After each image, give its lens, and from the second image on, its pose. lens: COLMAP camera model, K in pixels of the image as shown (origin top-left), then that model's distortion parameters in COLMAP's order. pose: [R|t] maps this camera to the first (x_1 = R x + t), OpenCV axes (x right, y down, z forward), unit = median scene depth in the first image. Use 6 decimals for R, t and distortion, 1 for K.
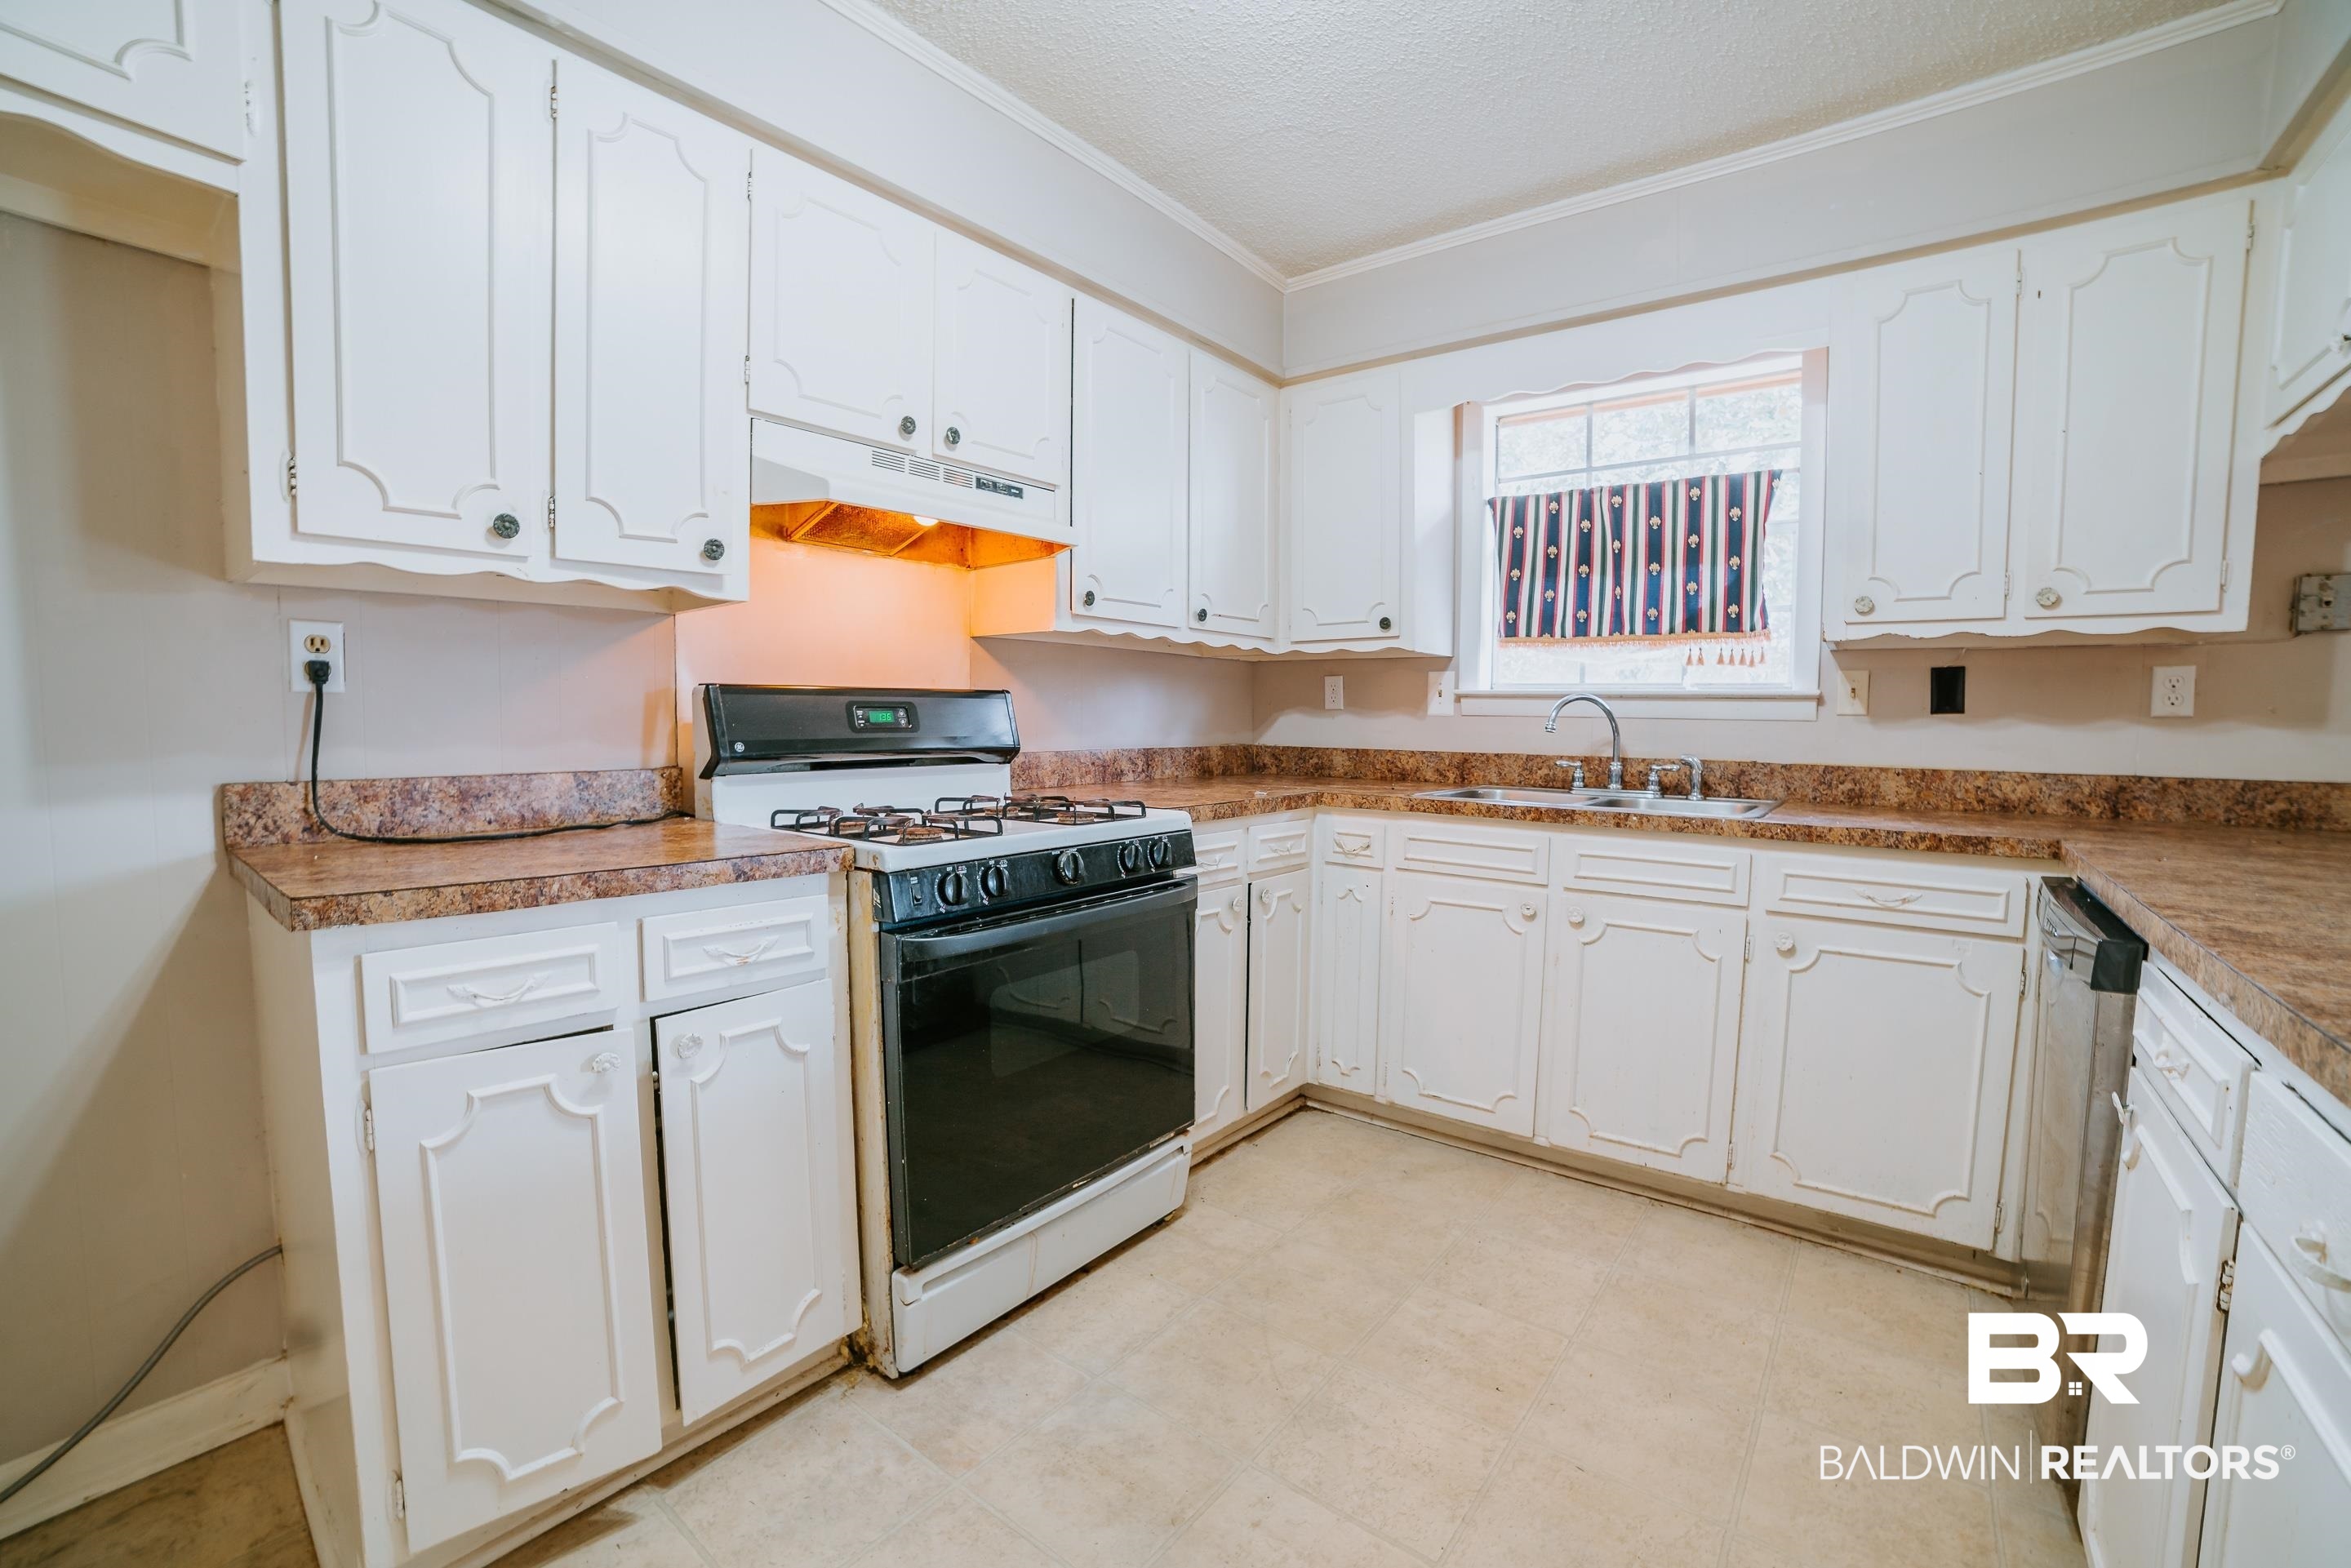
lens RADIAL K [[979.4, 0, 1170.5], [0, 979.4, 791.6], [0, 0, 1]] dist [-0.105420, 0.031359]
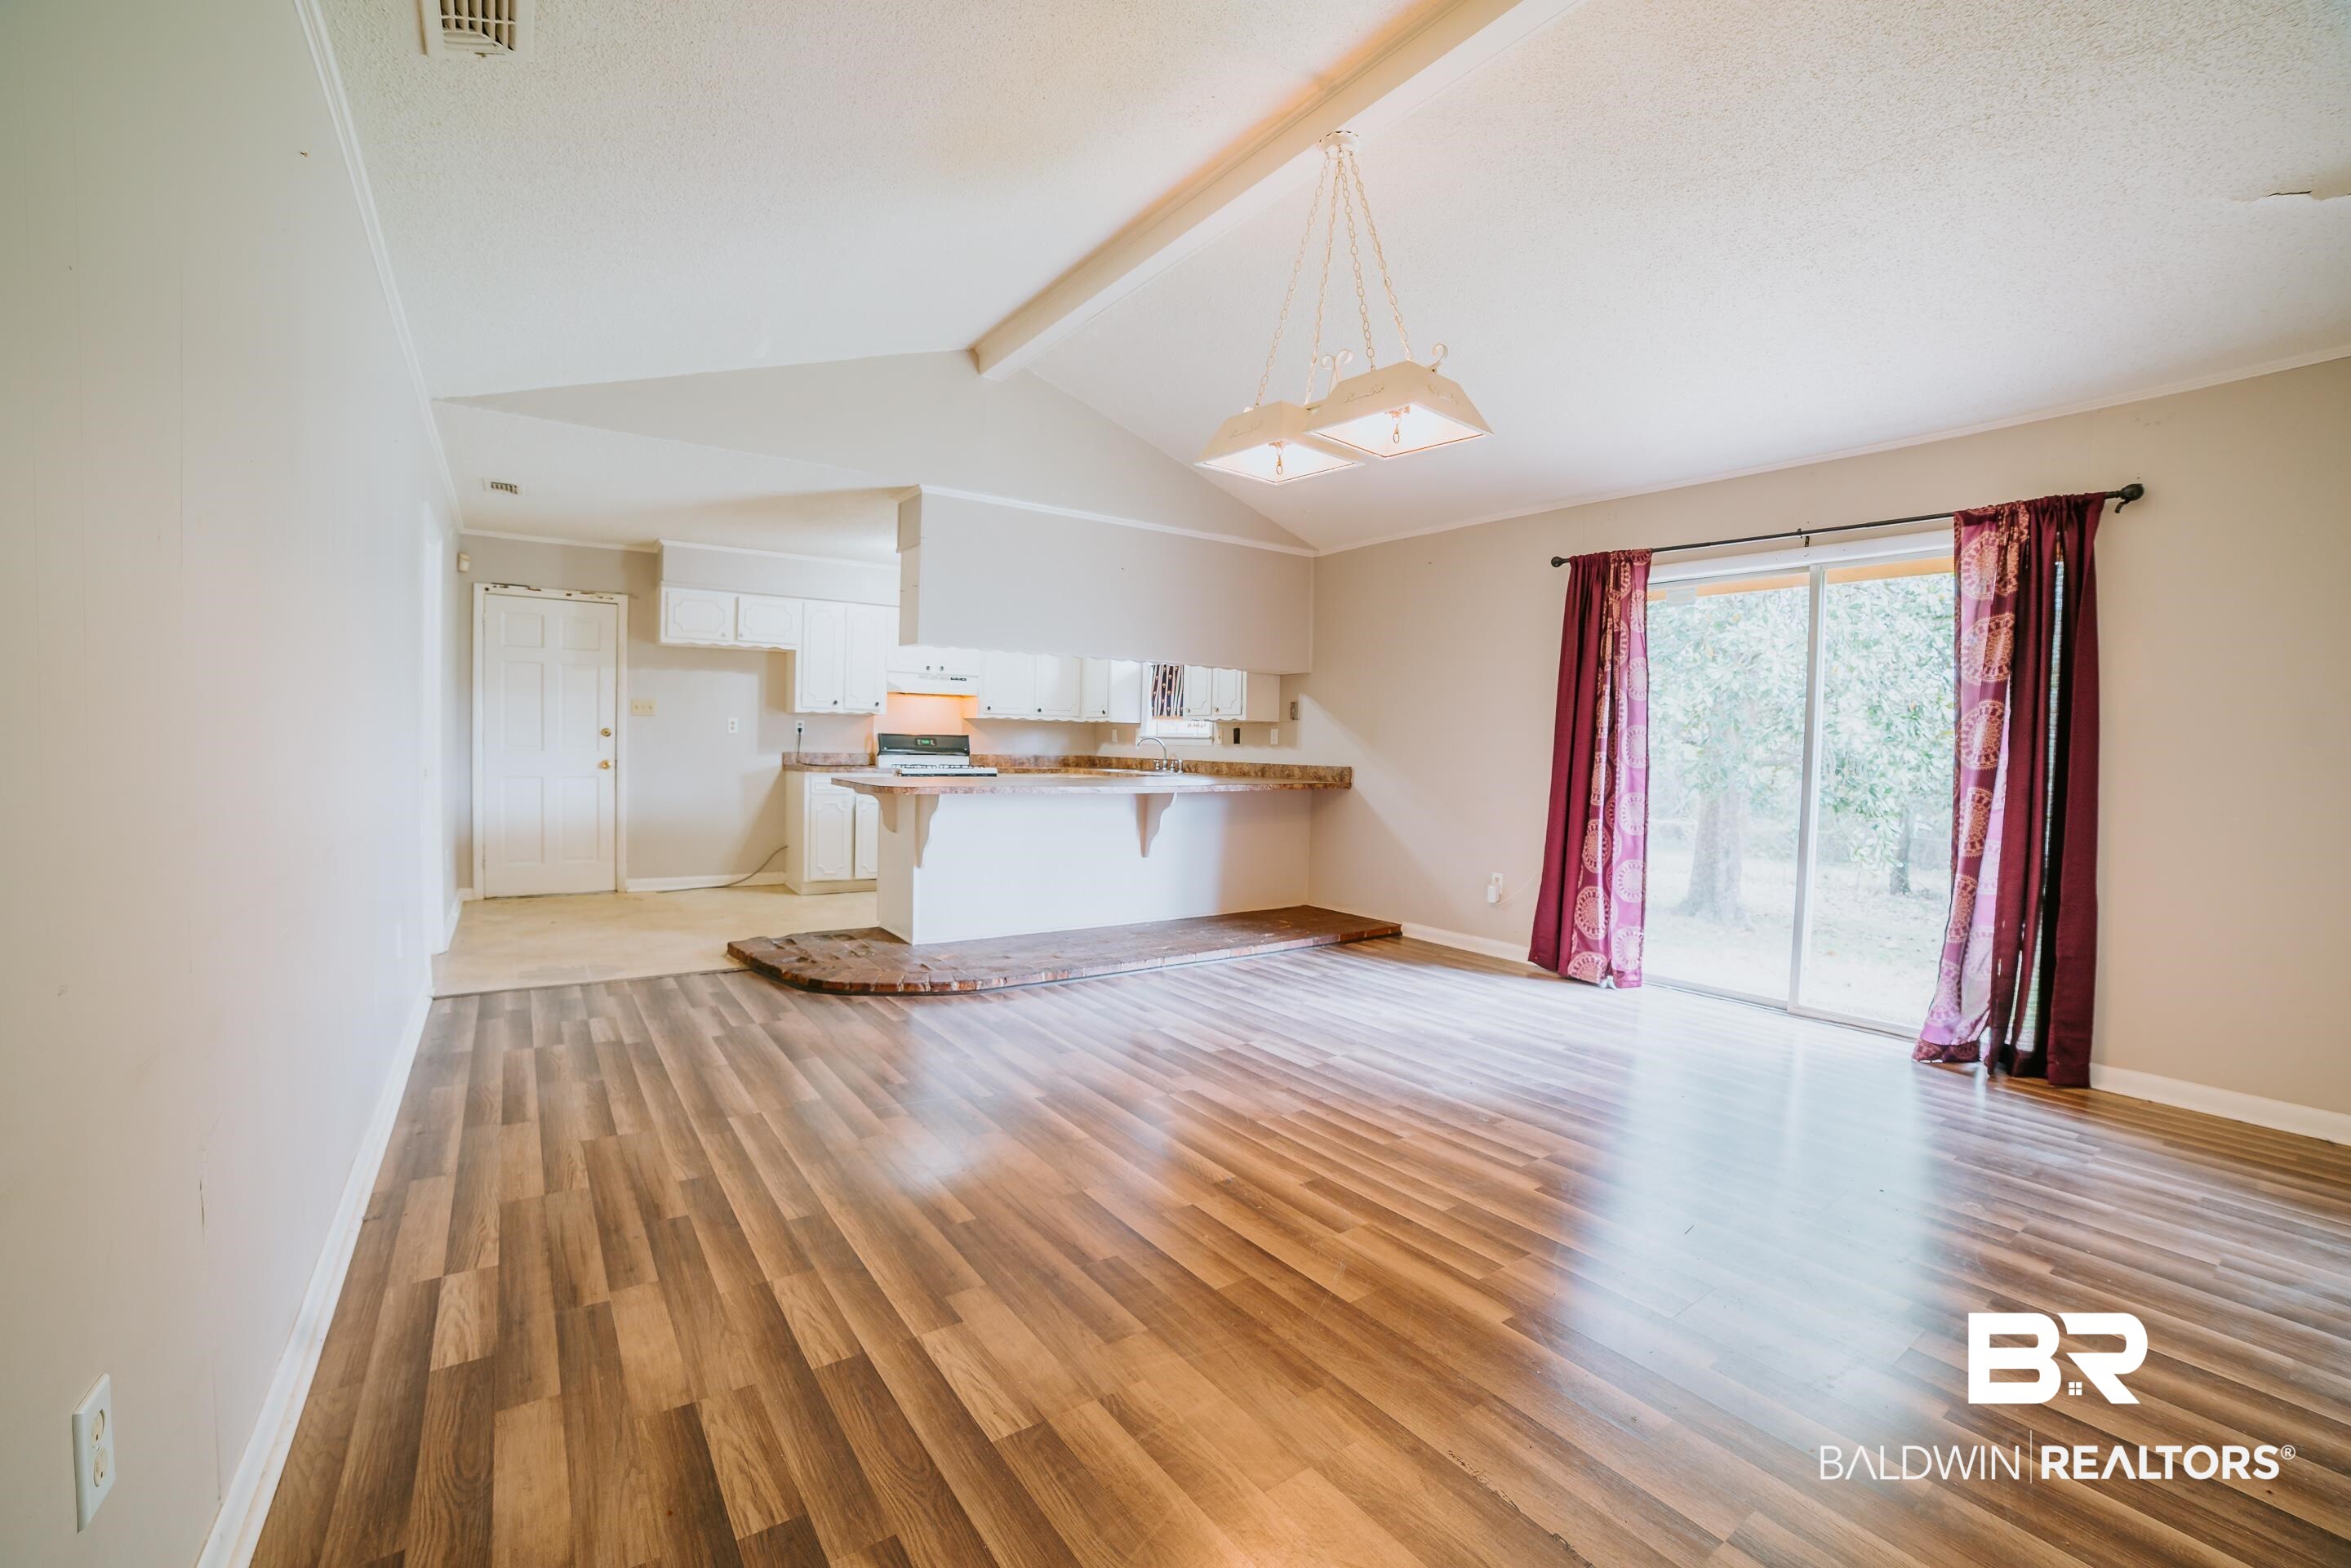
lens RADIAL K [[970.1, 0, 1182.1], [0, 970.1, 793.2], [0, 0, 1]] dist [-0.114727, 0.037636]
pose [[0.960554, 0.026983, -0.276781, 1.460178], [-0.036194, 0.998946, -0.028224, 0.164669], [0.275728, 0.037129, 0.960518, -1.980062]]
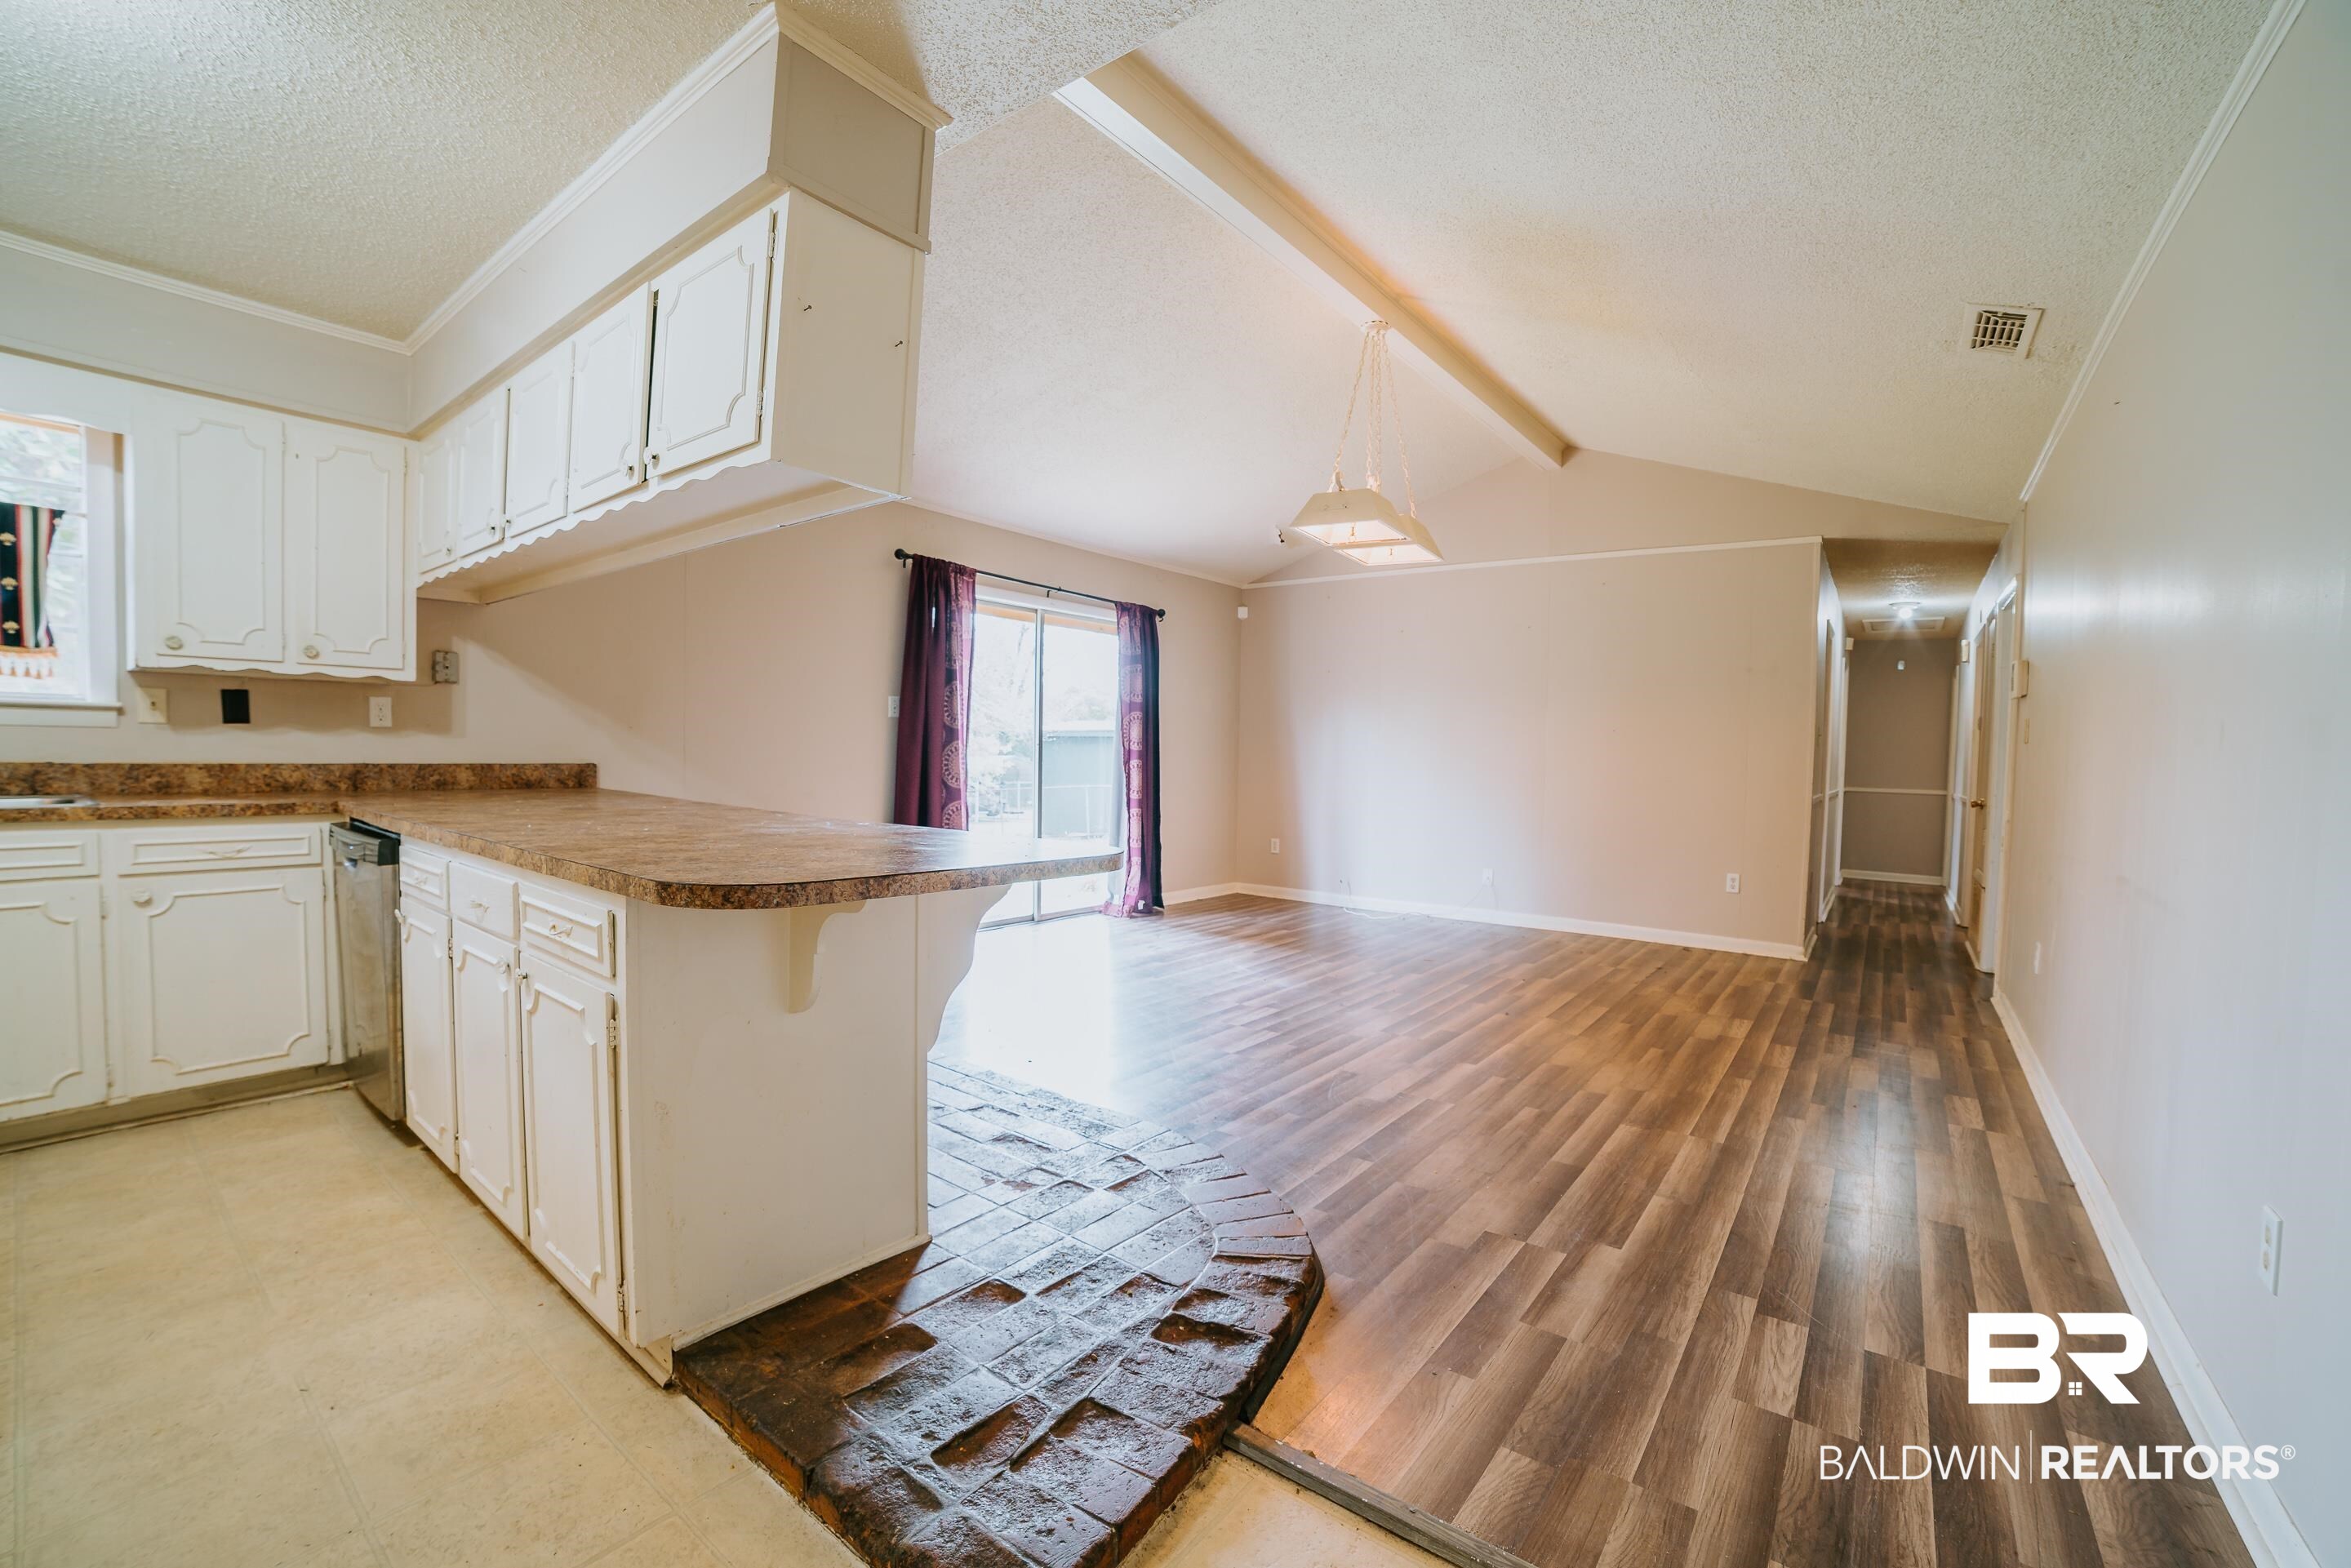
lens RADIAL K [[979.4, 0, 1170.5], [0, 979.4, 791.6], [0, 0, 1]] dist [-0.105420, 0.031359]
pose [[-0.006766, -0.051235, 0.998664, -0.495606], [0.054103, 0.997205, 0.051527, 0.022159], [-0.998512, 0.054379, -0.003975, -0.366520]]
